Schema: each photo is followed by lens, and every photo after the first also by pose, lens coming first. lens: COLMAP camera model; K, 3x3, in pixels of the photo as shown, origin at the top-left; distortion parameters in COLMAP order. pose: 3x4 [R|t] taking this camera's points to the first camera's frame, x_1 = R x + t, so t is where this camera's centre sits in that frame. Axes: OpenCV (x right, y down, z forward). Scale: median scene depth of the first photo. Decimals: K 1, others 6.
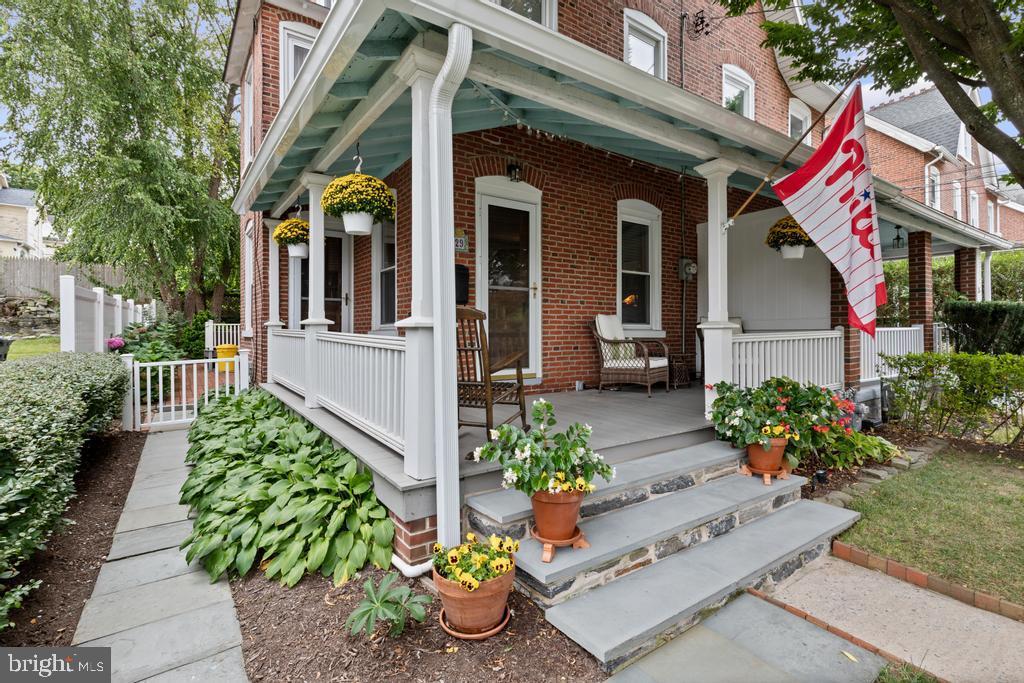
lens RADIAL K [[463.7, 0, 543.5], [0, 463.7, 320.9], [0, 0, 1]] dist [0.010258, -0.000773]
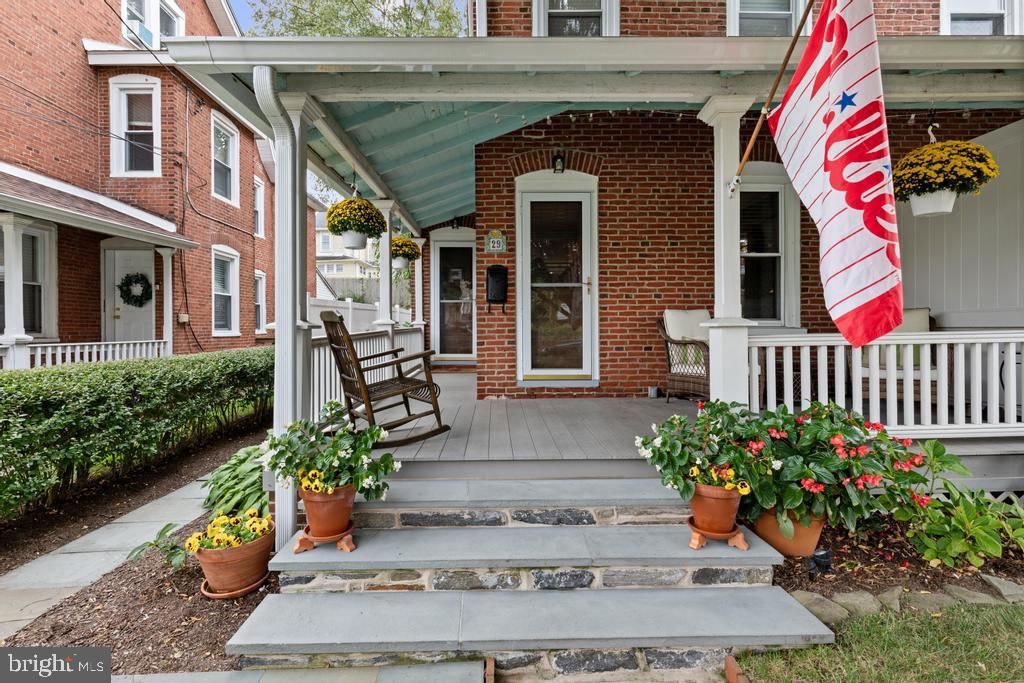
lens RADIAL K [[463.7, 0, 519.6], [0, 463.7, 319.5], [0, 0, 1]] dist [0.010258, -0.000773]
pose [[0.830608, -0.011194, -0.556745, 0.384967], [0.014646, 0.999891, 0.001746, -0.001467], [0.556665, -0.009604, 0.830682, 0.154202]]
